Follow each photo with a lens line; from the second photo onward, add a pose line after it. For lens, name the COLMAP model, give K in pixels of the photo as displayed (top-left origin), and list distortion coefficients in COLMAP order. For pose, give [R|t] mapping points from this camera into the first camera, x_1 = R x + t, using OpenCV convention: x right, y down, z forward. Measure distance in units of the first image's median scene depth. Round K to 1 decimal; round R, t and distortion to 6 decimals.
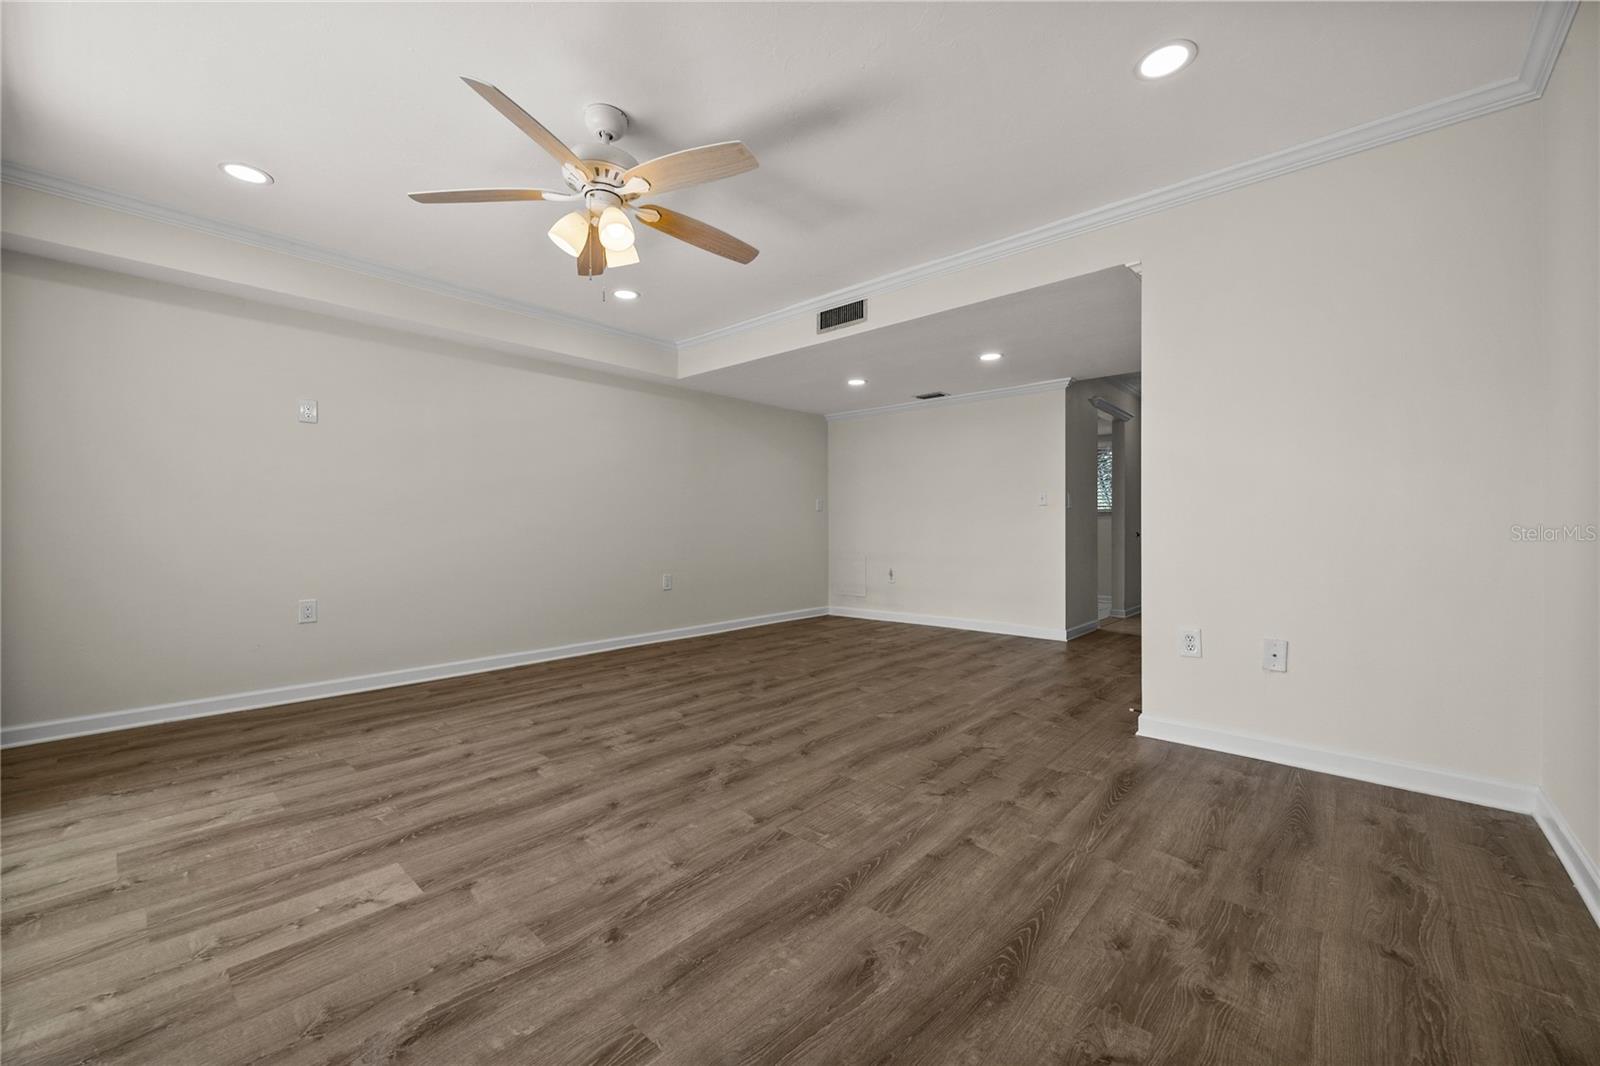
lens RADIAL K [[631.3, 0, 799.4], [0, 631.3, 528.6], [0, 0, 1]] dist [-0.002315, -0.000378]
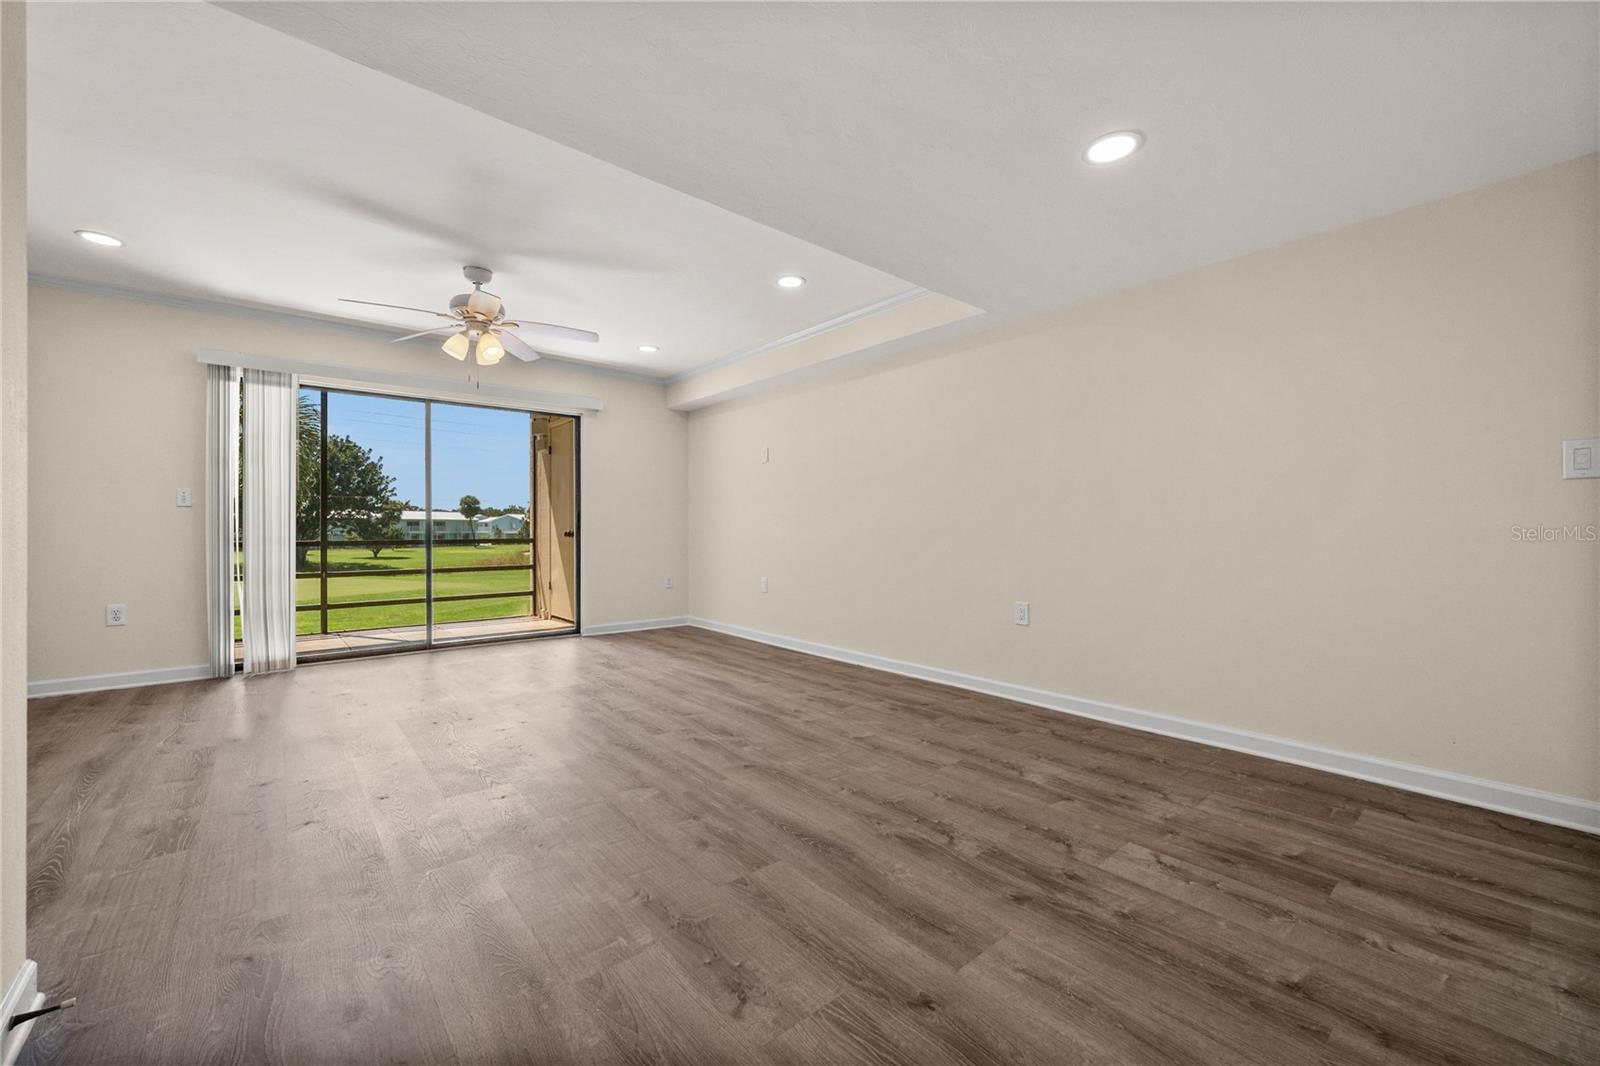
lens RADIAL K [[631.3, 0, 799.4], [0, 631.3, 528.6], [0, 0, 1]] dist [-0.002315, -0.000378]
pose [[-0.143427, -0.001079, -0.989660, 1.169260], [-0.000775, 0.999999, -0.000978, -0.011856], [0.989661, 0.000626, -0.143428, 2.075349]]
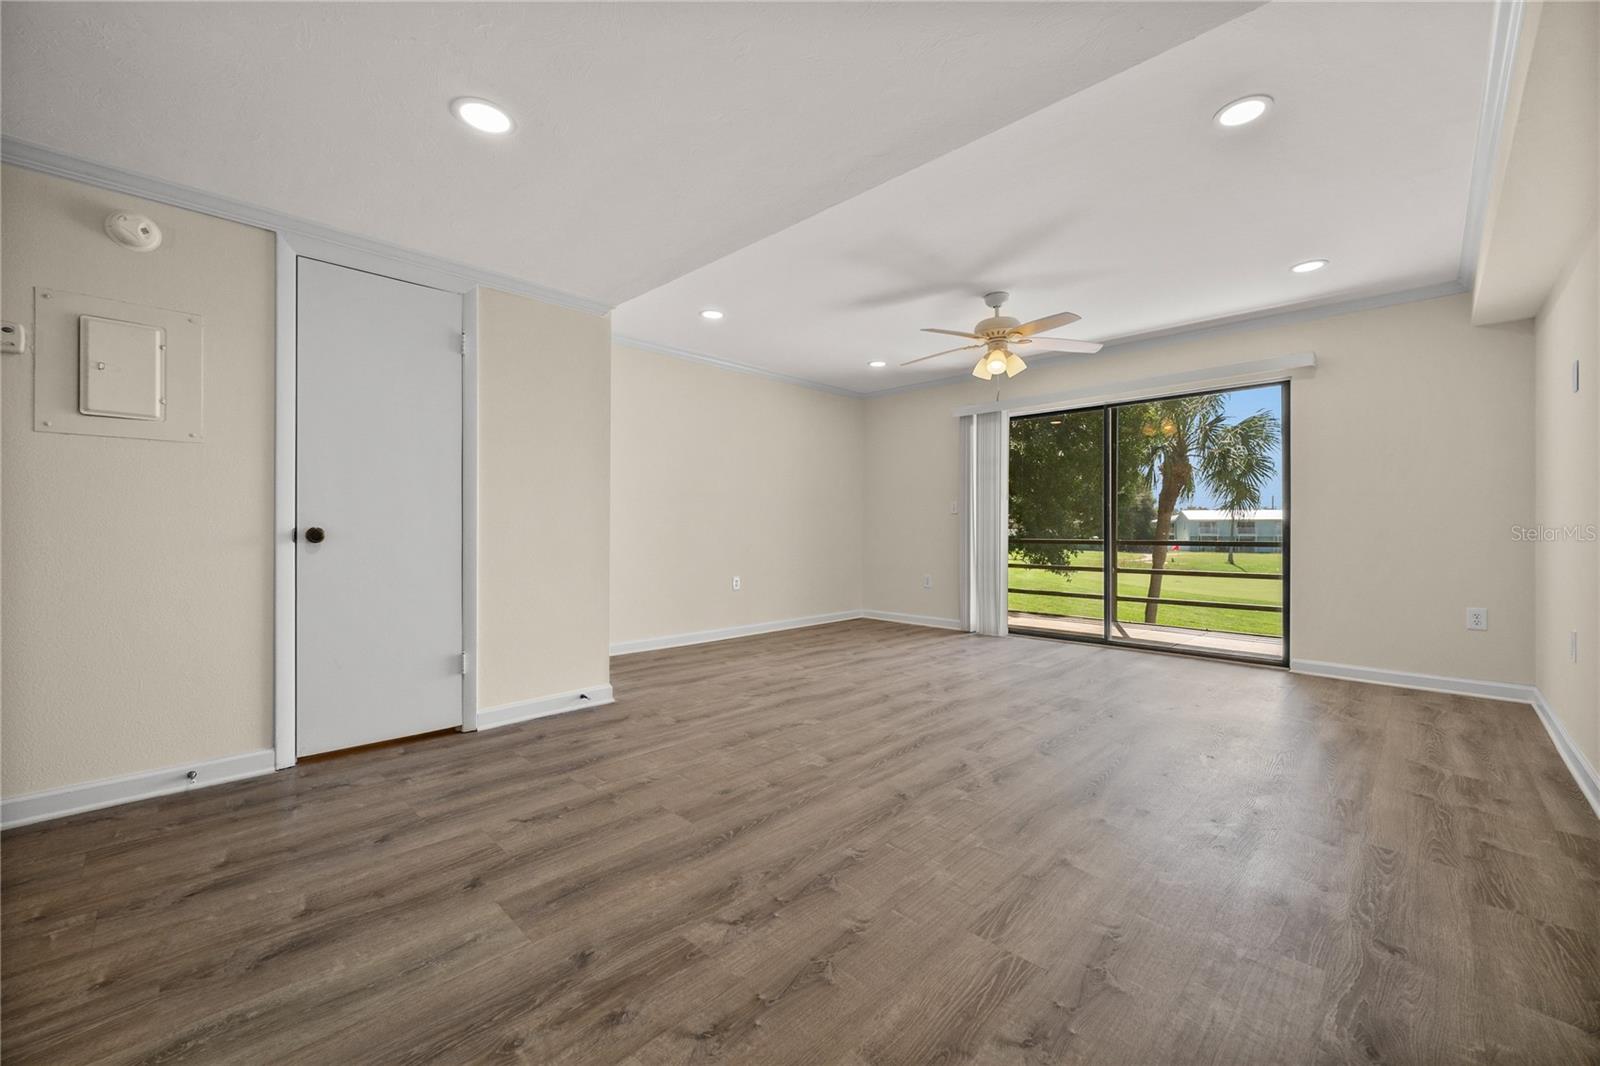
lens RADIAL K [[631.3, 0, 799.4], [0, 631.3, 528.6], [0, 0, 1]] dist [-0.002315, -0.000378]
pose [[-0.998613, -0.003351, 0.052543, 0.150196], [-0.003351, 0.999994, 0.000082, -0.008926], [-0.052543, -0.000094, -0.998619, 2.845091]]
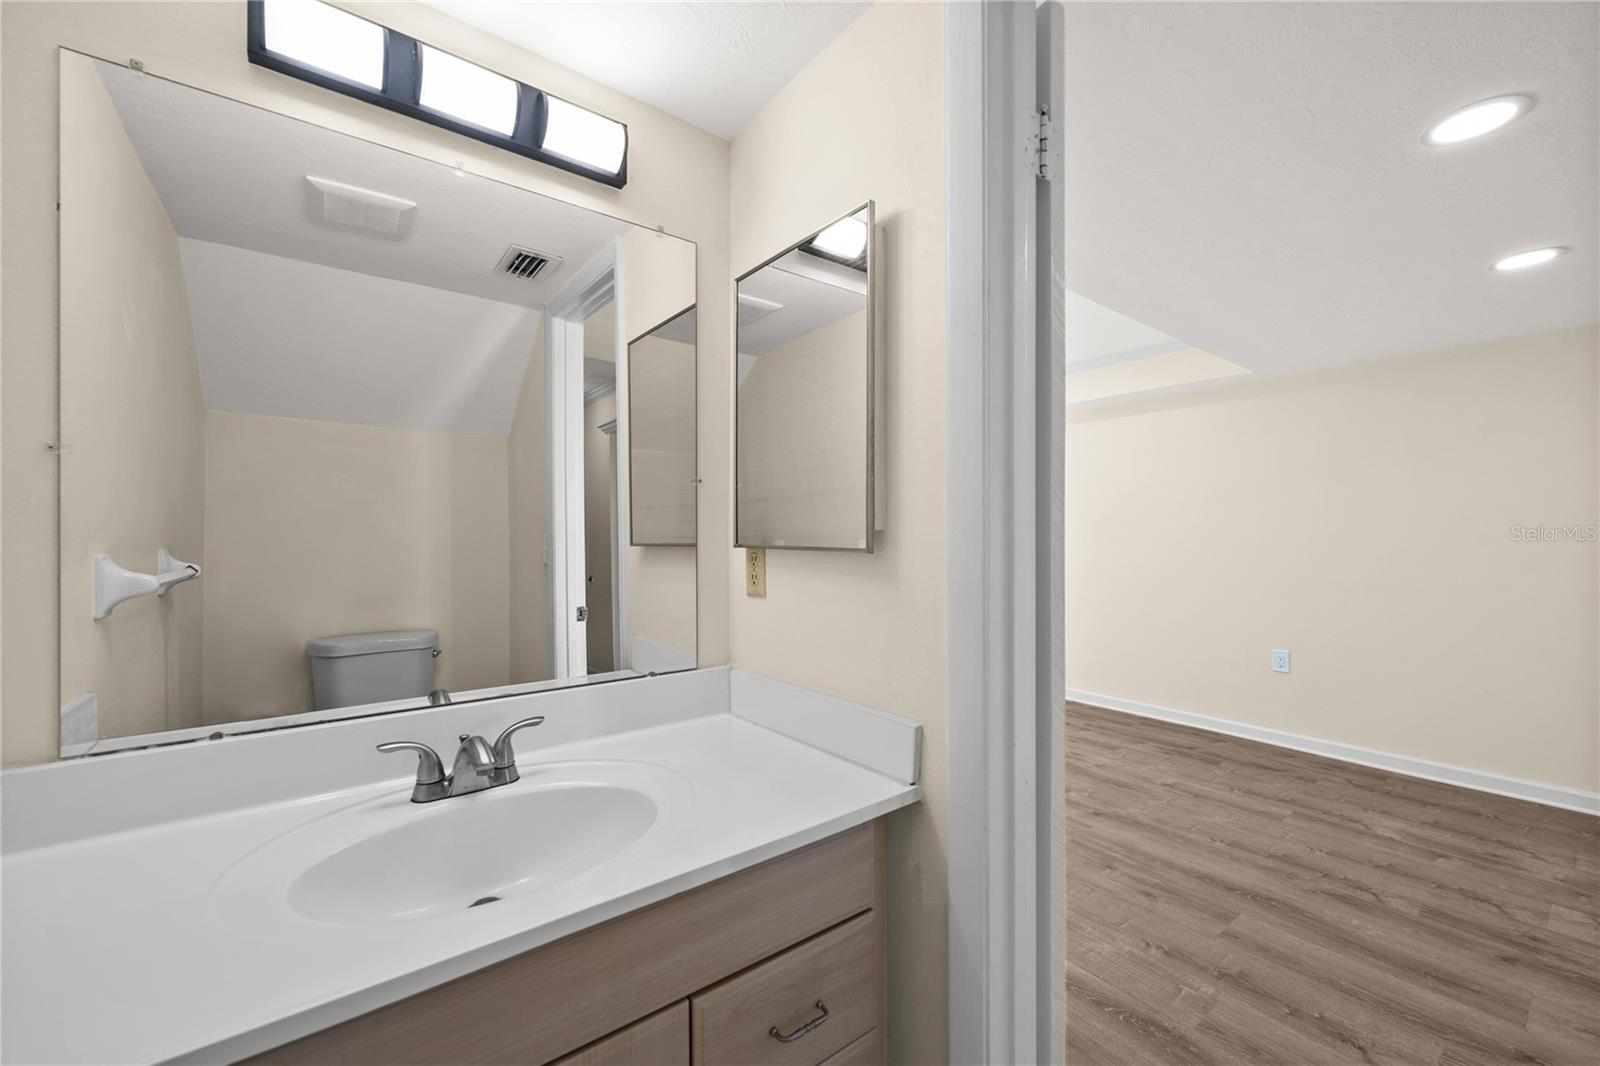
lens RADIAL K [[631.3, 0, 799.4], [0, 631.3, 528.6], [0, 0, 1]] dist [-0.002315, -0.000378]
pose [[-0.195589, -0.010794, -0.980627, 1.386376], [-0.001603, 0.999942, -0.010687, -0.128590], [0.980685, -0.000518, -0.195595, 1.481850]]
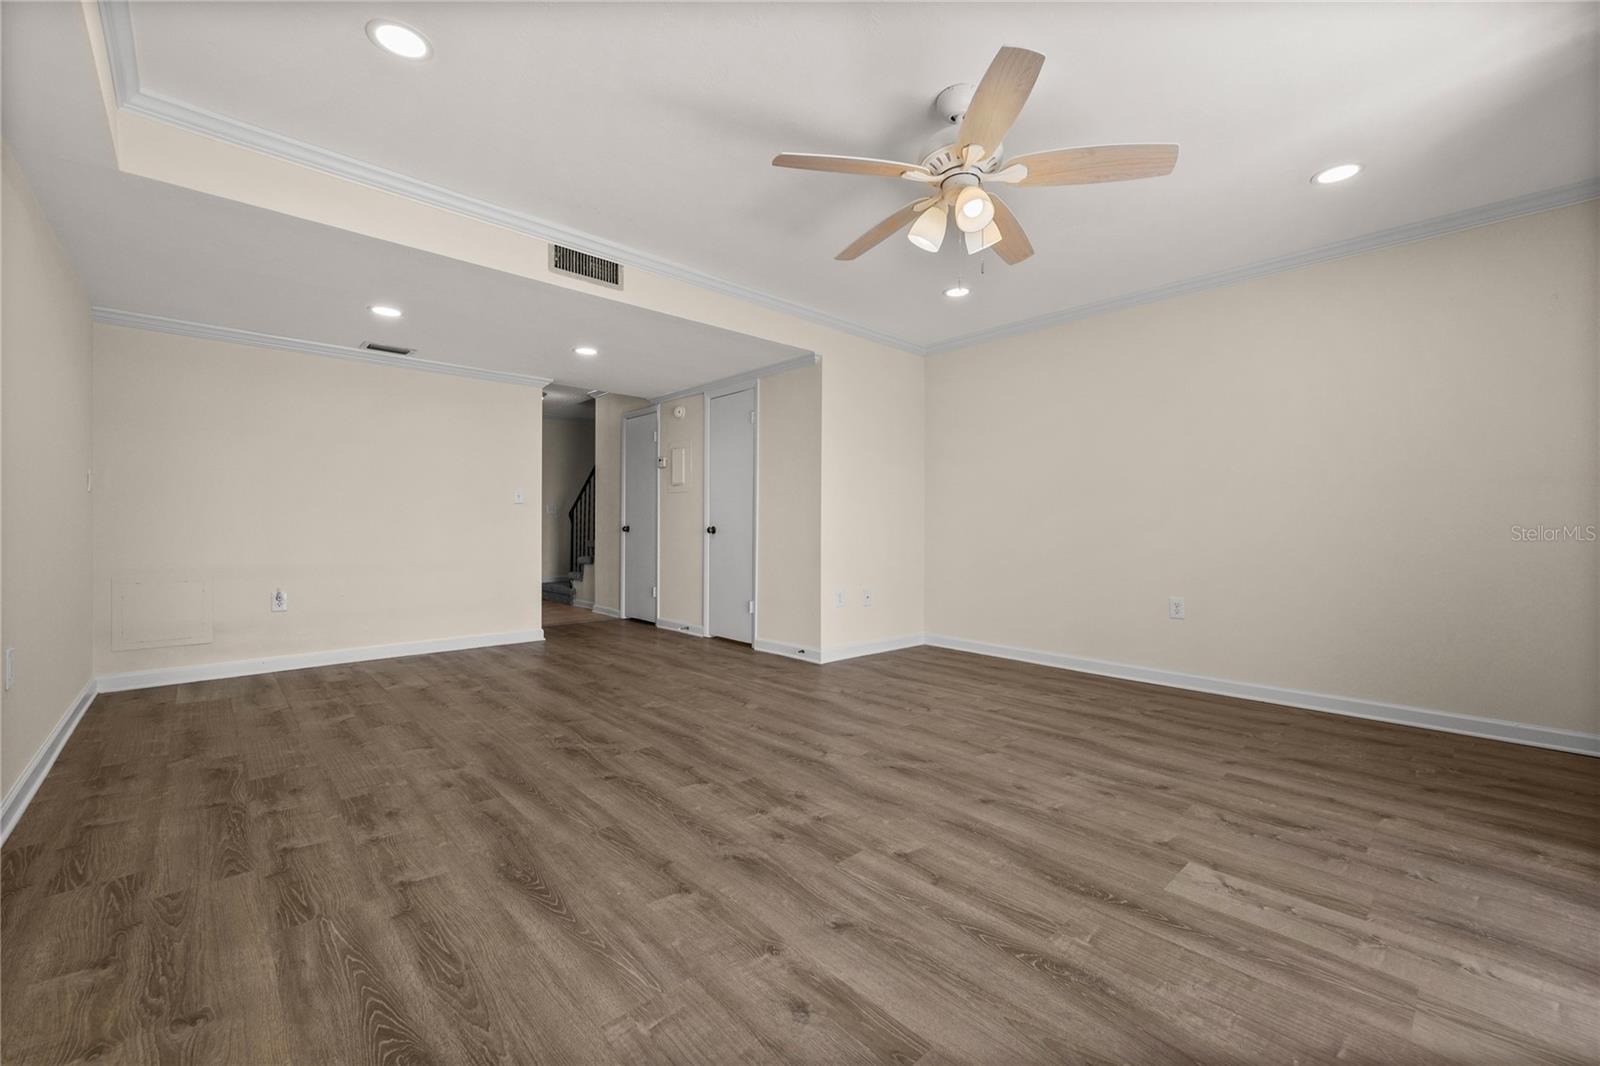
lens RADIAL K [[643.6, 0, 800.0], [0, 643.6, 533.0], [0, 0, 1]] dist [-0.001632, -0.000422]
pose [[0.091651, -0.008330, 0.995756, -1.325760], [-0.002938, 0.999958, 0.008635, -0.004760], [-0.995787, -0.003717, 0.091623, 1.178473]]
